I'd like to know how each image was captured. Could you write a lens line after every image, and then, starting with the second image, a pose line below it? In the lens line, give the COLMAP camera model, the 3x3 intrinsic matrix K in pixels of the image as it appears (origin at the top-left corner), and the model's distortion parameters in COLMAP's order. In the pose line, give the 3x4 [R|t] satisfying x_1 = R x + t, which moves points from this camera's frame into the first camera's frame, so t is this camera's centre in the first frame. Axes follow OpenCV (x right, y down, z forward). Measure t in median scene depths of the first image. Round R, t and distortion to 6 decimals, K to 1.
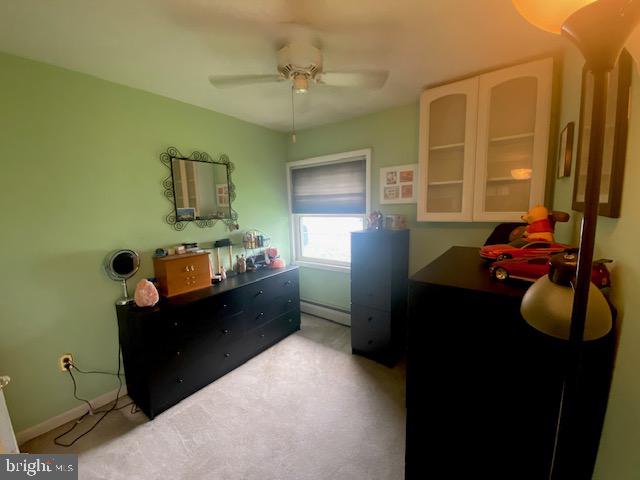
lens RADIAL K [[261.1, 0, 319.1], [0, 261.1, 239.8], [0, 0, 1]] dist [-0.009069, -0.007443]
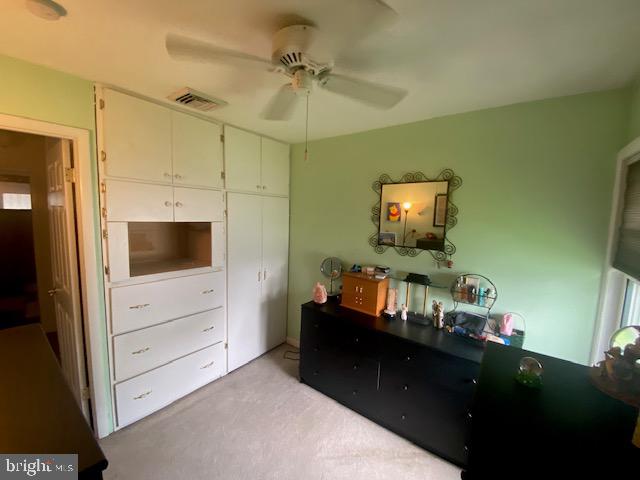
lens RADIAL K [[261.1, 0, 318.8], [0, 261.1, 240.0], [0, 0, 1]] dist [-0.009069, -0.007443]
pose [[-0.058718, 0.106145, -0.992616, 0.452269], [-0.166600, 0.979344, 0.114581, -0.149654], [0.984275, 0.172098, -0.039821, 0.716519]]
